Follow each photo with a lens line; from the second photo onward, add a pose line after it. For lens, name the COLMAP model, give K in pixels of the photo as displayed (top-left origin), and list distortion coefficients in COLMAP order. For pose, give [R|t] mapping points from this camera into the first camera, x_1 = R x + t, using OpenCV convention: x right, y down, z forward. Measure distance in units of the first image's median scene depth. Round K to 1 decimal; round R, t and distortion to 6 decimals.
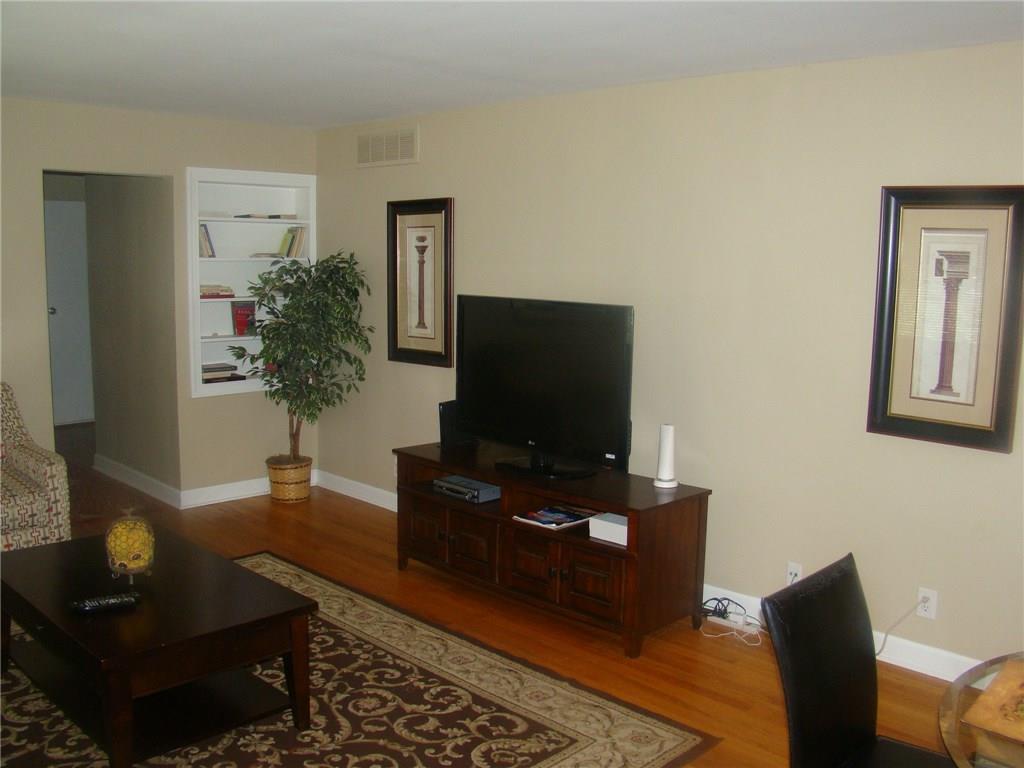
lens RADIAL K [[932.6, 0, 521.5], [0, 932.6, 387.5], [0, 0, 1]] dist [-0.111636, 0.000000]
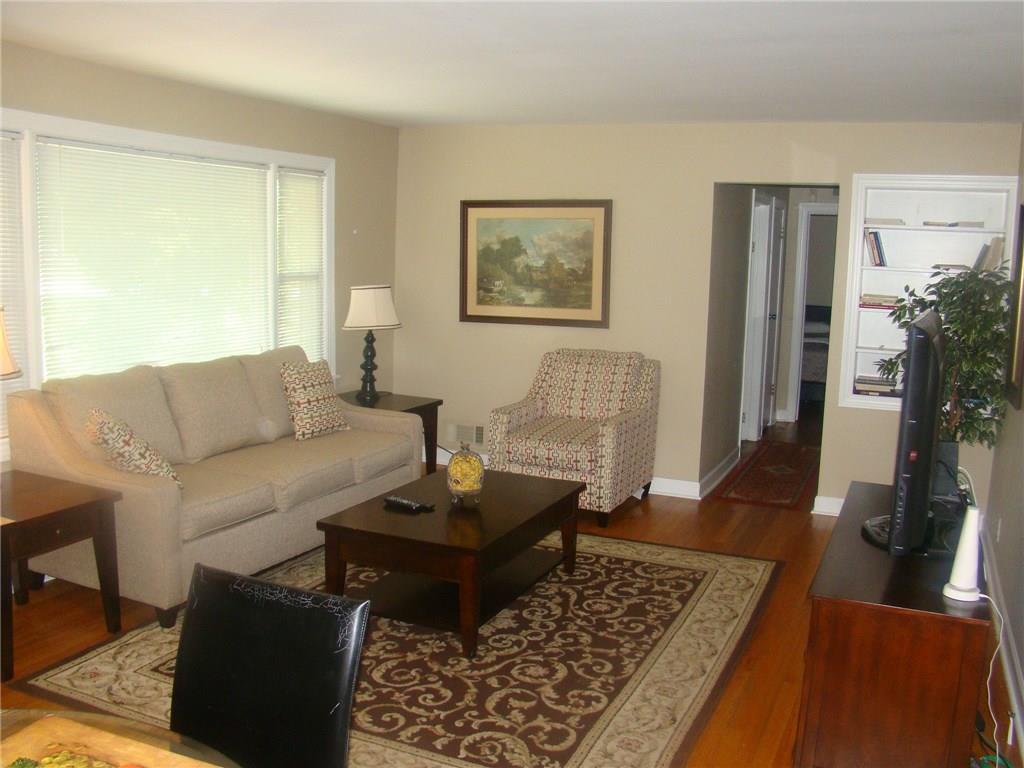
lens RADIAL K [[932.6, 0, 520.9], [0, 932.6, 380.7], [0, 0, 1]] dist [-0.111636, 0.000000]
pose [[0.365671, 0.117195, -0.923336, 0.749585], [-0.152773, 0.986143, 0.064664, -0.048323], [0.918120, 0.117415, 0.378508, 0.536099]]
